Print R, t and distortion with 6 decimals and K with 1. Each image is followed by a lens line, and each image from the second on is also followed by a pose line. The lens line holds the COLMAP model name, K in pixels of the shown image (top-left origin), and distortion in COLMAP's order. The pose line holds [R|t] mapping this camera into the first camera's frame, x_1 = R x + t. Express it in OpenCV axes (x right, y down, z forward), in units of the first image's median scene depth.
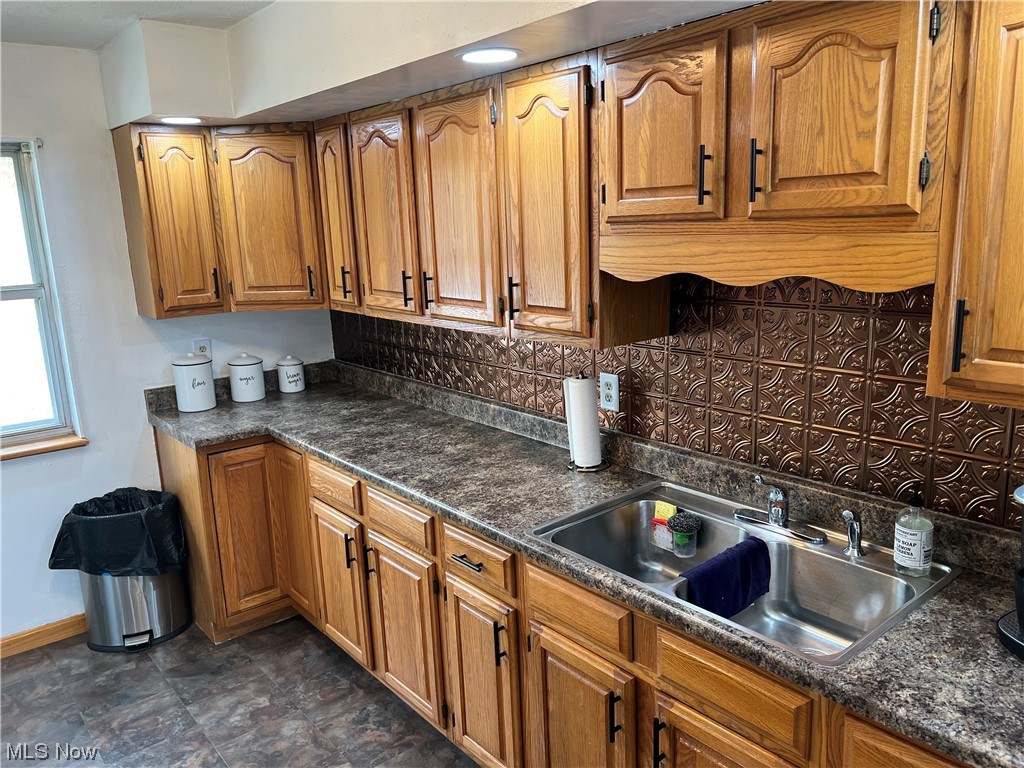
lens RADIAL K [[776.0, 0, 516.9], [0, 776.0, 384.2], [0, 0, 1]] dist [0.087197, -0.121877]
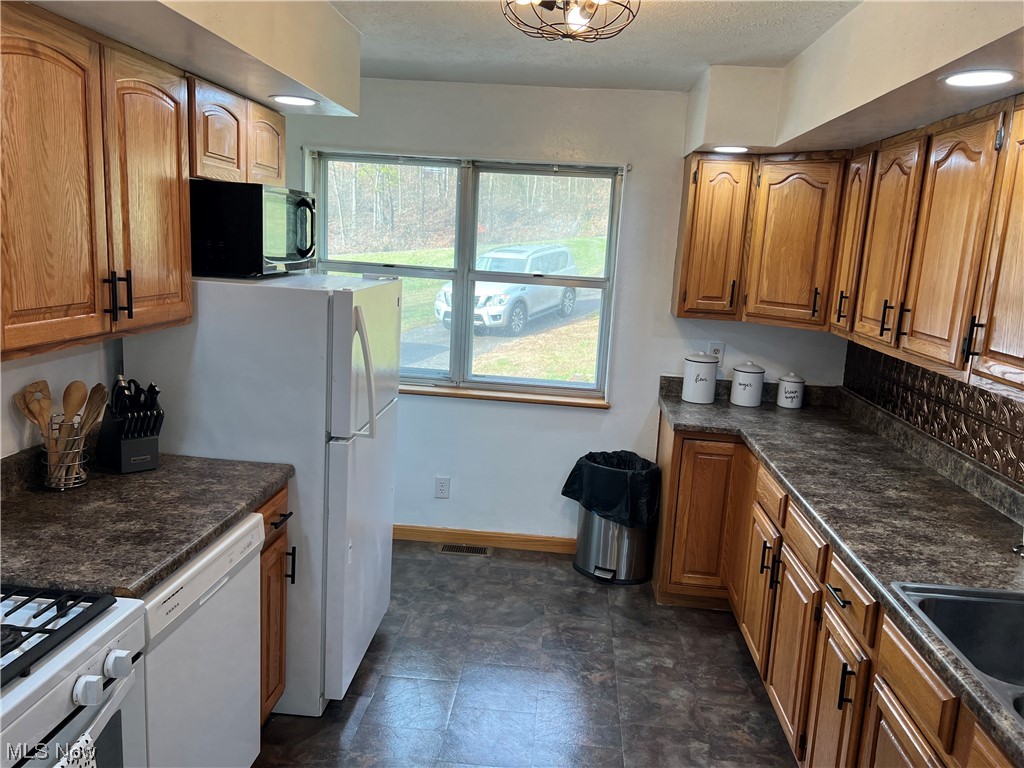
lens RADIAL K [[776.0, 0, 516.9], [0, 776.0, 384.2], [0, 0, 1]] dist [0.087197, -0.121877]
pose [[0.713913, 0.203172, -0.670111, 0.185441], [-0.227149, 0.972426, 0.052834, 0.008281], [0.662368, 0.114496, 0.740378, -0.013118]]
